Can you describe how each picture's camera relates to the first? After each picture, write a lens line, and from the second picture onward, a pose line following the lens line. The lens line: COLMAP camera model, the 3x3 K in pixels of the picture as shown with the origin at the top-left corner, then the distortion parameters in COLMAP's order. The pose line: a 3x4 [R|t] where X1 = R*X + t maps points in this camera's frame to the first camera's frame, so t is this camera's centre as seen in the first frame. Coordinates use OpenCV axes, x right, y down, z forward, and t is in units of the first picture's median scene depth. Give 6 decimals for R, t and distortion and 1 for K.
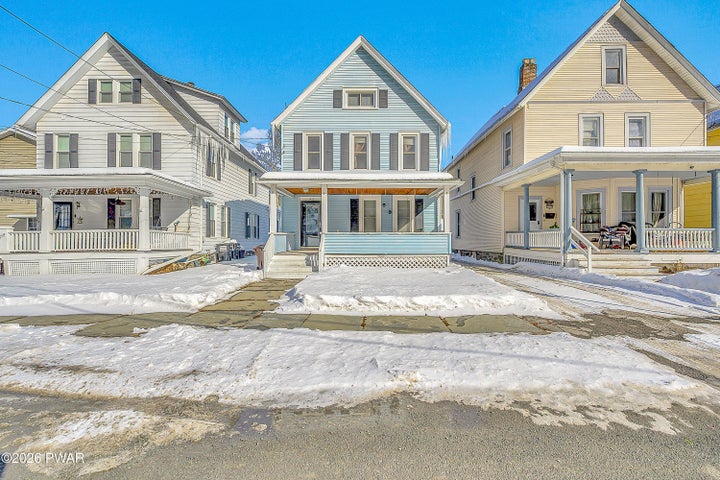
lens RADIAL K [[313.0, 0, 359.1], [0, 313.0, 238.6], [0, 0, 1]] dist [0.001848, 0.000122]
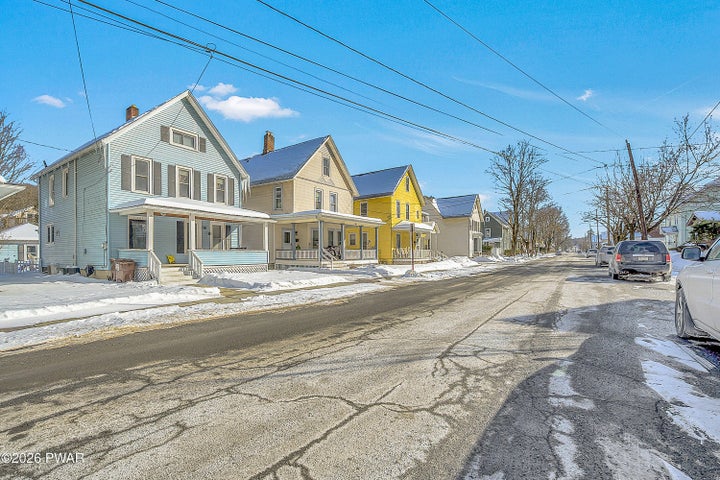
lens RADIAL K [[313.0, 0, 360.9], [0, 313.0, 246.6], [0, 0, 1]] dist [0.001848, 0.000122]
pose [[0.558946, 0.017194, 0.829026, -0.622260], [-0.000481, 0.999792, -0.020411, -0.004877], [-0.829204, 0.011010, 0.558838, -0.249585]]
